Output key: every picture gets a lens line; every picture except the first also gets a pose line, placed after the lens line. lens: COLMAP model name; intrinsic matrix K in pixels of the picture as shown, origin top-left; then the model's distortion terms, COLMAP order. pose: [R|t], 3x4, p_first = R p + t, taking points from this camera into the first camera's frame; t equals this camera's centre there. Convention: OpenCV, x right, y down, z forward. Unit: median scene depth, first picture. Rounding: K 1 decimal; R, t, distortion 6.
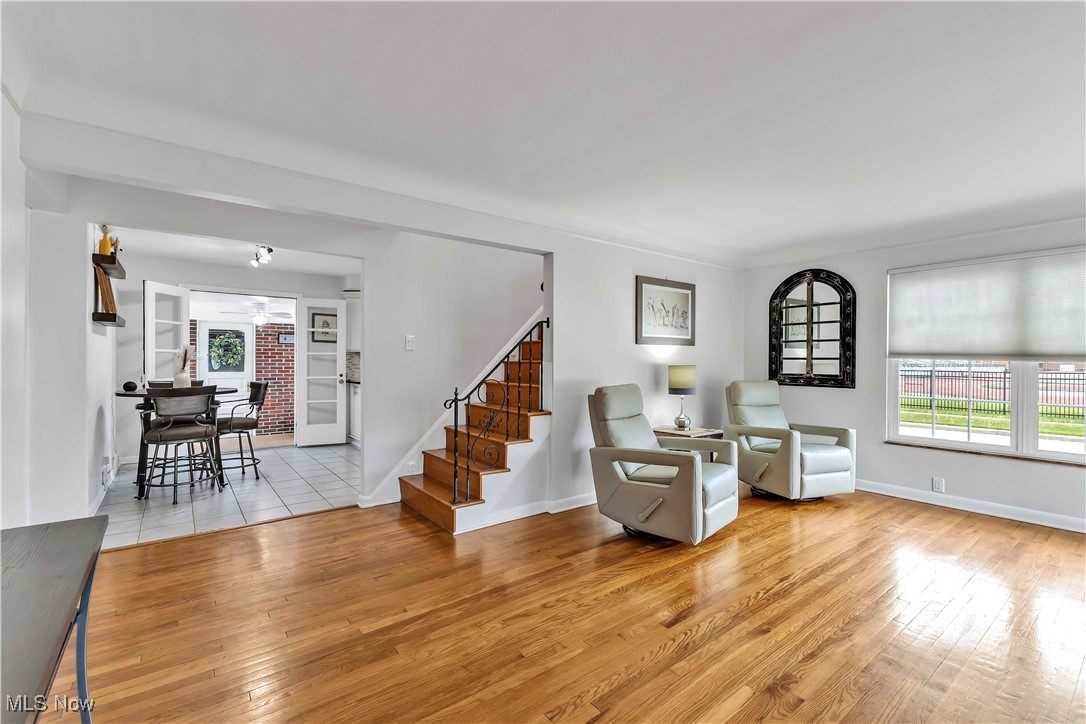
lens RADIAL K [[477.2, 0, 543.3], [0, 477.2, 351.6], [0, 0, 1]] dist [0.003883, 0.000223]
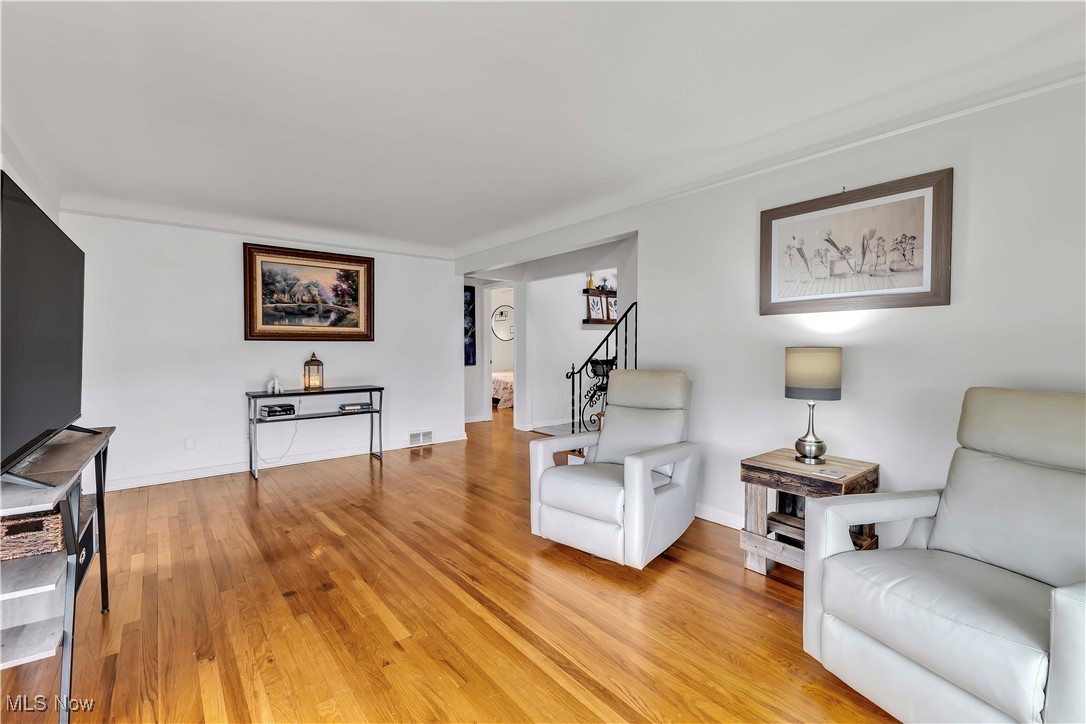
lens RADIAL K [[477.2, 0, 543.3], [0, 477.2, 351.6], [0, 0, 1]] dist [0.003883, 0.000223]
pose [[0.021086, 0.006675, -0.999755, 0.811945], [0.018983, 0.999795, 0.007076, 0.023040], [0.999597, -0.019127, 0.020955, 0.644292]]
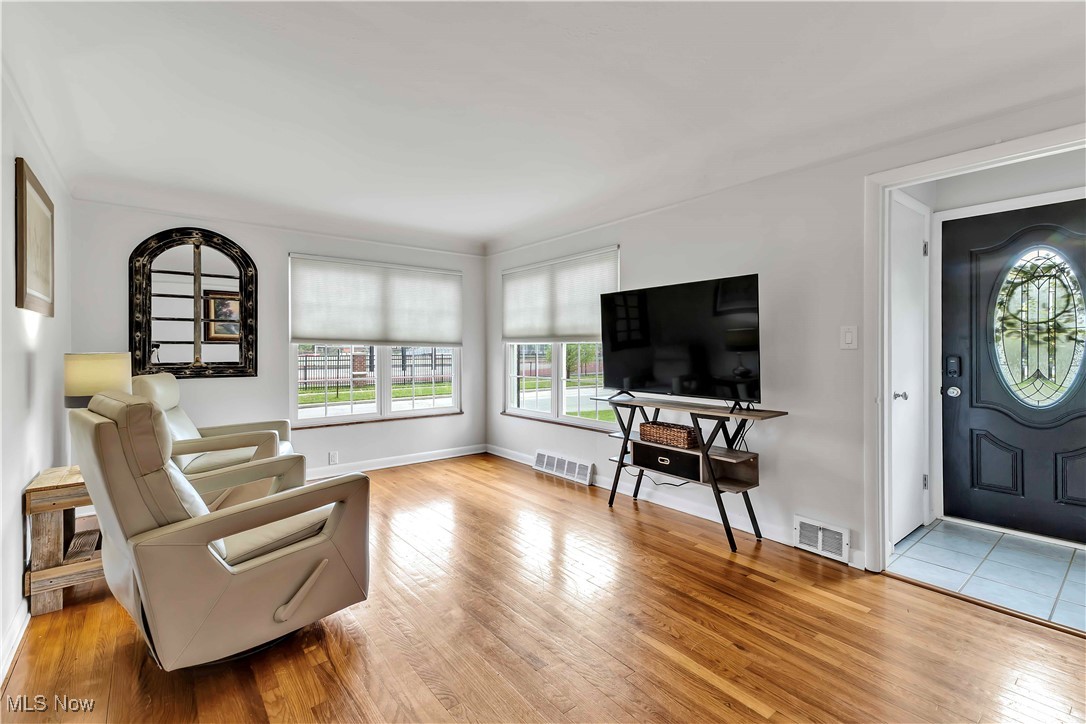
lens RADIAL K [[477.2, 0, 543.3], [0, 477.2, 351.6], [0, 0, 1]] dist [0.003883, 0.000223]
pose [[-0.023029, -0.005410, 0.999720, -0.252786], [-0.013205, 0.999900, 0.005107, 0.018941], [-0.999648, -0.013083, -0.023098, 0.479001]]
